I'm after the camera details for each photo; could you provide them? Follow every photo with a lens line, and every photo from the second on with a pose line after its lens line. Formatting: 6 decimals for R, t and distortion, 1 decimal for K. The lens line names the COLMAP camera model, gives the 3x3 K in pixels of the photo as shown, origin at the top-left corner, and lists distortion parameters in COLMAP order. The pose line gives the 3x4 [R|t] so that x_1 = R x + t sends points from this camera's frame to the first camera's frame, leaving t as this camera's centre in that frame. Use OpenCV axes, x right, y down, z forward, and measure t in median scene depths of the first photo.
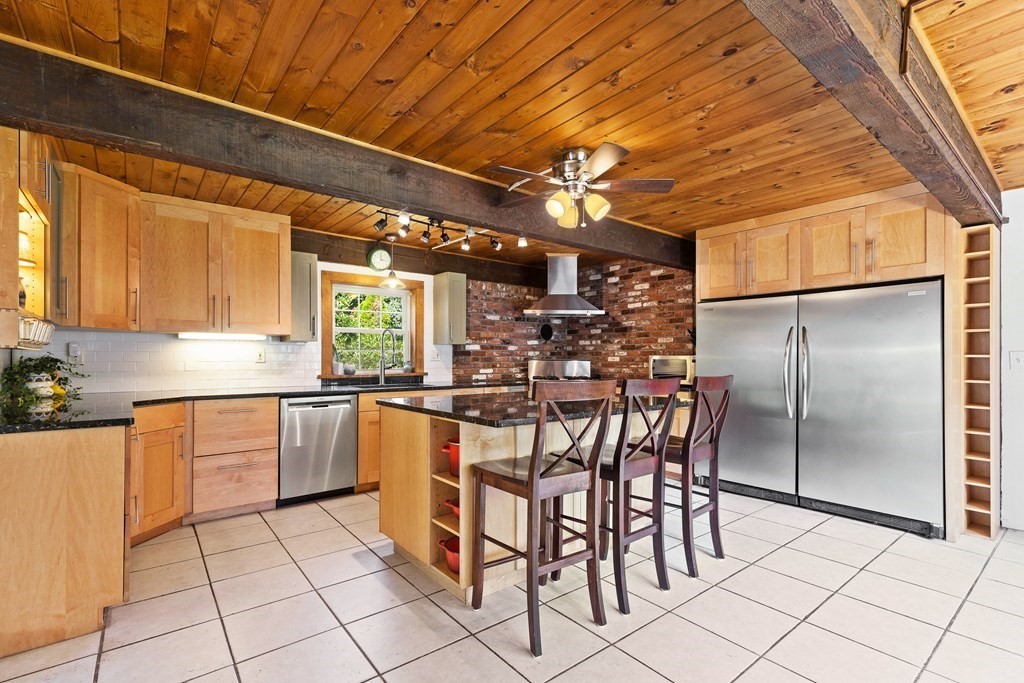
lens RADIAL K [[468.3, 0, 513.2], [0, 468.3, 350.7], [0, 0, 1]] dist [0.003547, 0.000552]
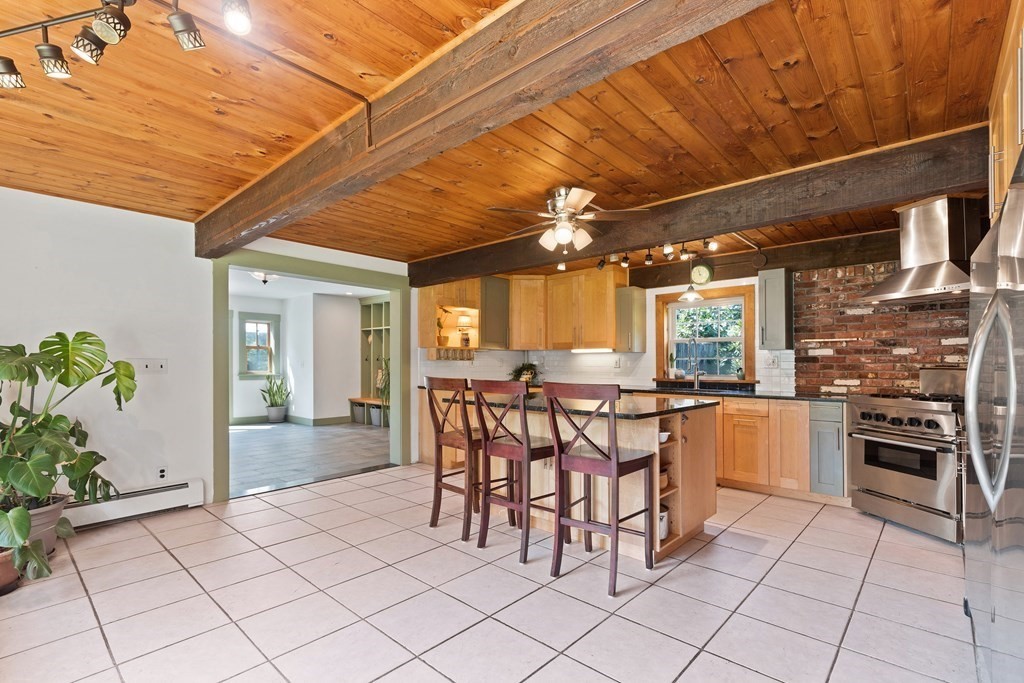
lens RADIAL K [[468.3, 0, 511.5], [0, 468.3, 359.5], [0, 0, 1]] dist [0.003547, 0.000552]
pose [[0.152828, -0.006748, -0.988230, 0.639419], [0.013230, 0.999901, -0.004781, 0.002368], [0.988164, -0.012344, 0.152902, 0.347860]]
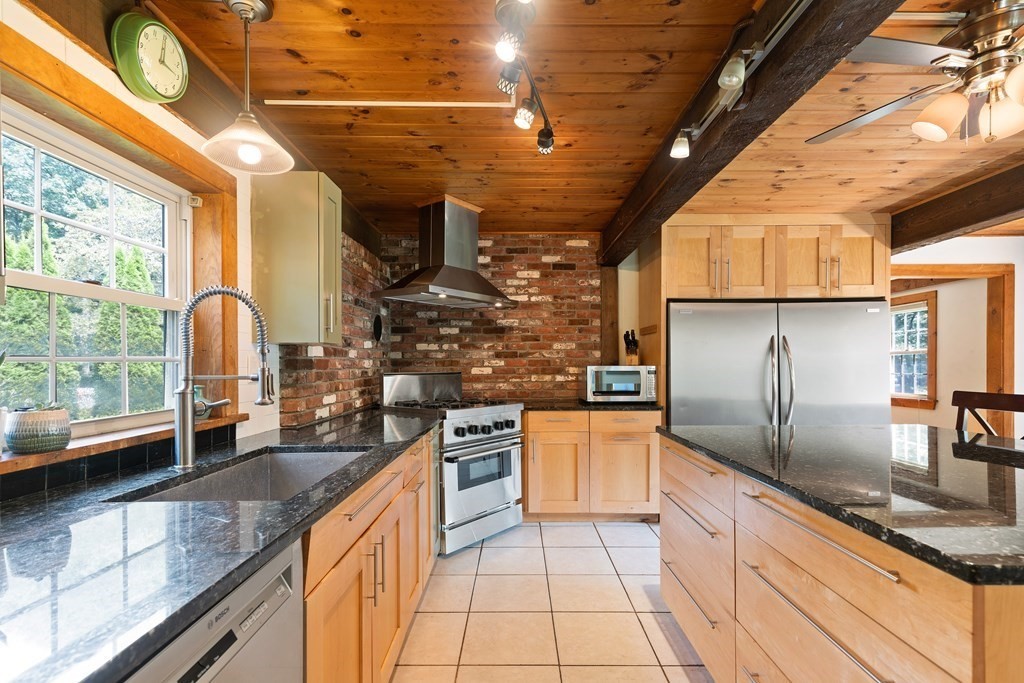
lens RADIAL K [[468.3, 0, 513.9], [0, 468.3, 361.8], [0, 0, 1]] dist [0.003547, 0.000552]
pose [[0.627449, -0.002482, 0.778654, -0.332781], [-0.003683, 0.999974, 0.006156, -0.000458], [-0.778649, -0.006730, 0.627424, 0.550540]]
